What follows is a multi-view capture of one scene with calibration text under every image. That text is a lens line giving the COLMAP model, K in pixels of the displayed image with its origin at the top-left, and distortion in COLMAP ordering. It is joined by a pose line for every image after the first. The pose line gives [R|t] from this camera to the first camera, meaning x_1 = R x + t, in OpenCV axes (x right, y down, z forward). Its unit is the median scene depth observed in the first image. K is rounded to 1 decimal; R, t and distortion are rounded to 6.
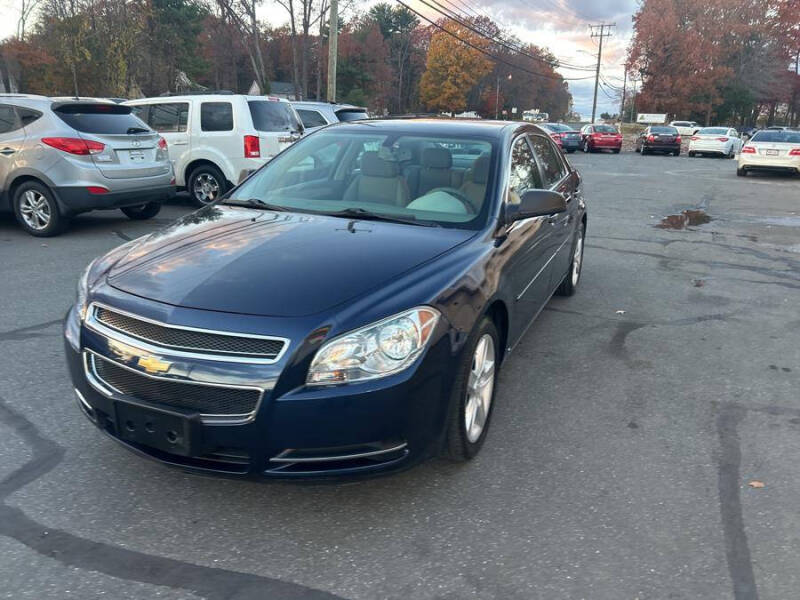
lens RADIAL K [[599.5, 0, 405.0], [0, 599.5, 305.0], [0, 0, 1]] dist [0.051658, -0.053460]
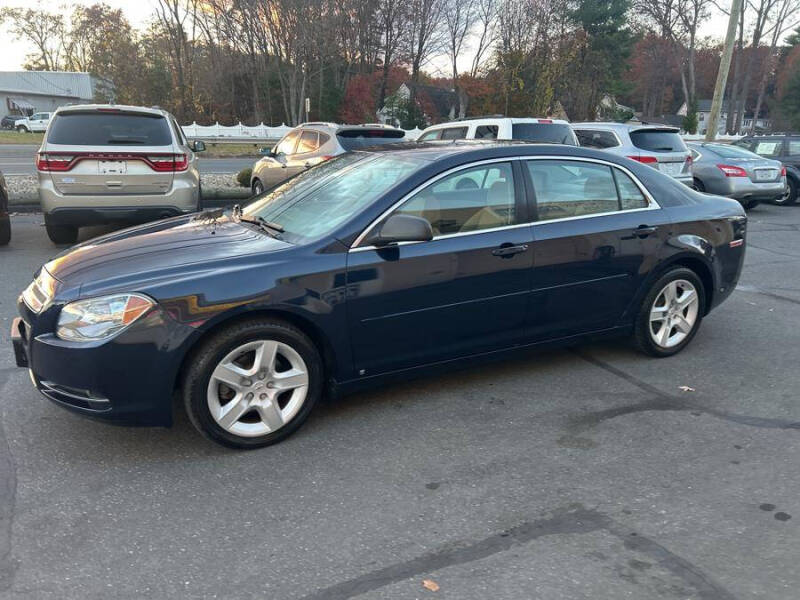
lens RADIAL K [[599.5, 0, 393.9], [0, 599.5, 295.5], [0, 0, 1]] dist [0.051658, -0.053460]
pose [[0.779210, 0.158777, -0.606319, 0.530540], [-0.187089, 0.982200, 0.016771, -0.049603], [0.598189, 0.100367, 0.795045, 0.156199]]
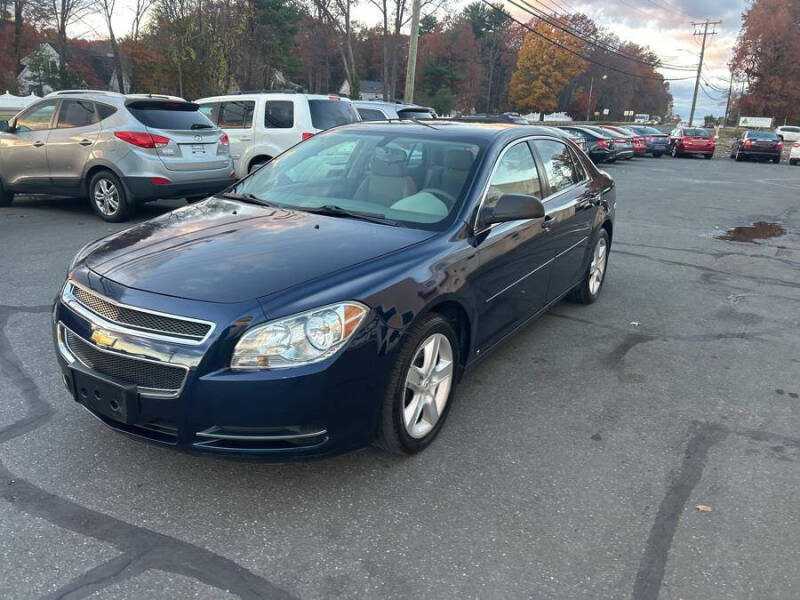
lens RADIAL K [[599.5, 0, 397.8], [0, 599.5, 302.5], [0, 0, 1]] dist [0.051658, -0.053460]
pose [[0.988441, 0.059665, -0.139369, 0.117540], [-0.060001, 0.998197, 0.001791, -0.001103], [0.139224, 0.006592, 0.990239, -0.011108]]
